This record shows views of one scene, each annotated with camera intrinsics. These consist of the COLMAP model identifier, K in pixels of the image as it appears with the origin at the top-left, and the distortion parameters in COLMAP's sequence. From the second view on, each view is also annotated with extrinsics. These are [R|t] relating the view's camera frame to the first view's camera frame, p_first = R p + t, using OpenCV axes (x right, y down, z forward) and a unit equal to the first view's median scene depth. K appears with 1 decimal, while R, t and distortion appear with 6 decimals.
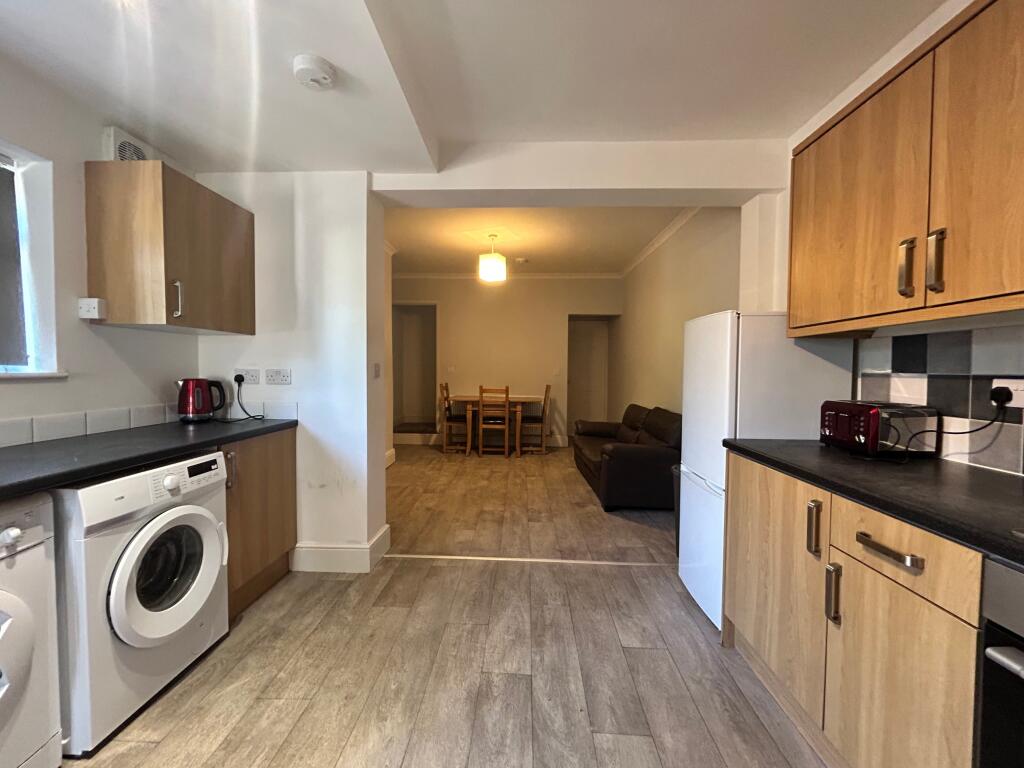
lens RADIAL K [[416.4, 0, 509.9], [0, 416.4, 383.8], [0, 0, 1]] dist [-0.002165, 0.001033]
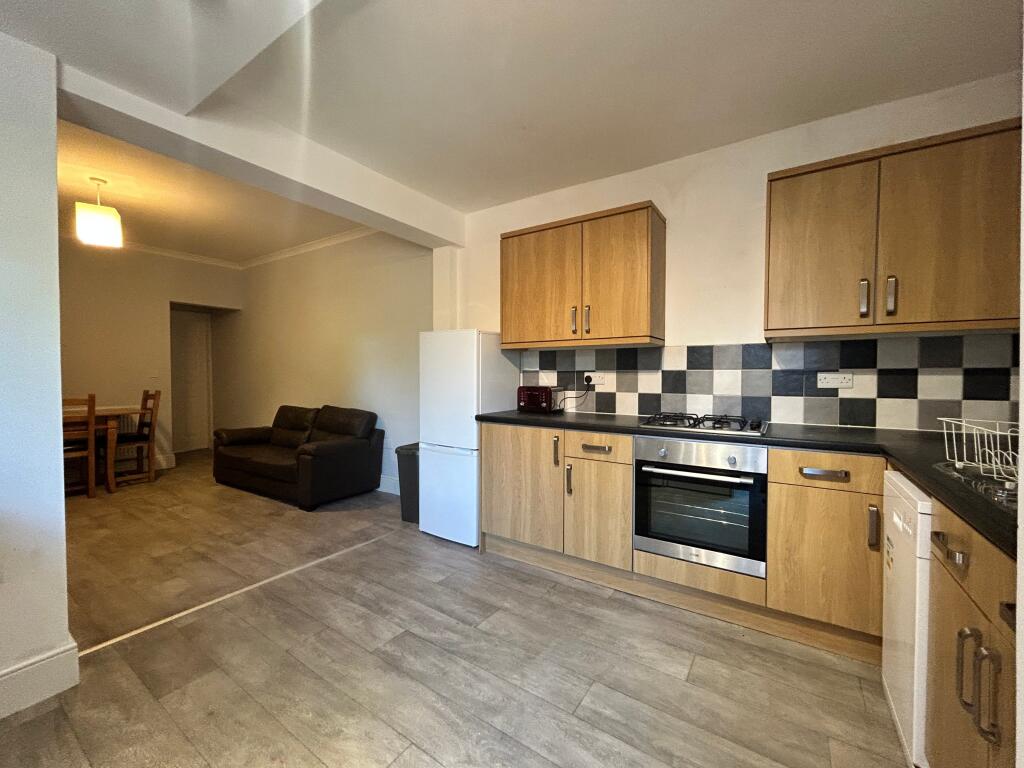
lens RADIAL K [[416.4, 0, 507.9], [0, 416.4, 384.1], [0, 0, 1]] dist [-0.002165, 0.001033]
pose [[0.529980, -0.030923, 0.847446, -0.678655], [0.033183, 0.999326, 0.015714, 0.002598], [-0.847361, 0.019793, 0.530649, 0.113112]]
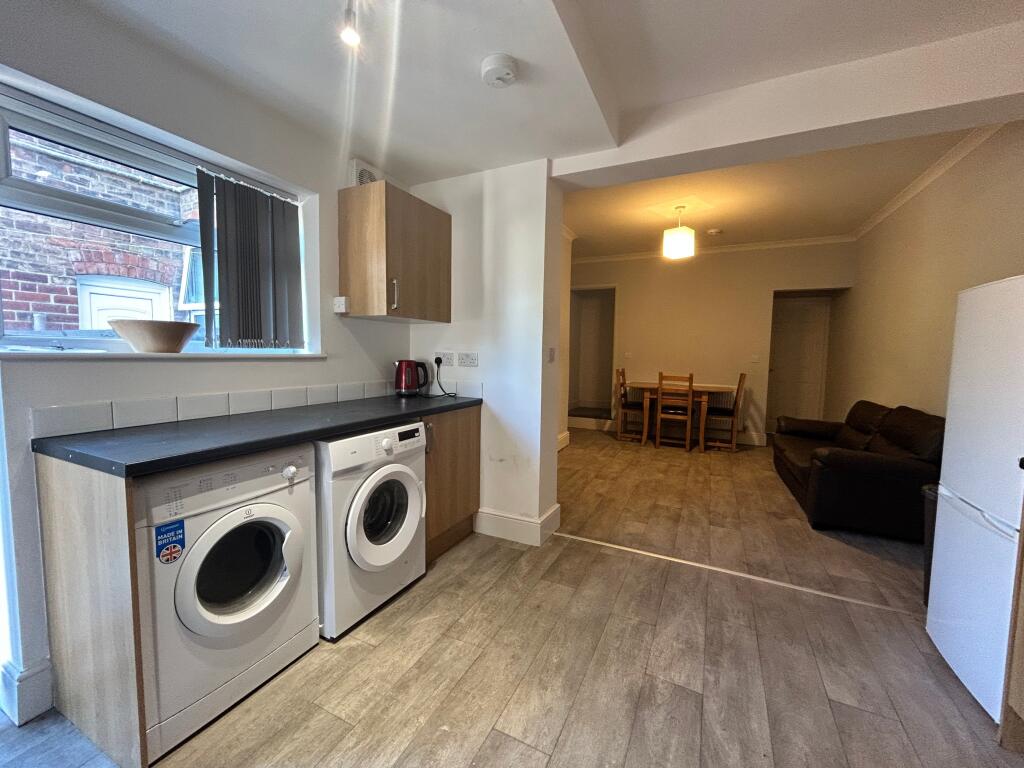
lens RADIAL K [[416.4, 0, 510.0], [0, 416.4, 384.1], [0, 0, 1]] dist [-0.002165, 0.001033]
pose [[0.912279, 0.036999, -0.407895, 0.012171], [-0.022330, 0.998923, 0.040668, 0.001312], [0.408960, -0.027992, 0.912123, 0.023492]]
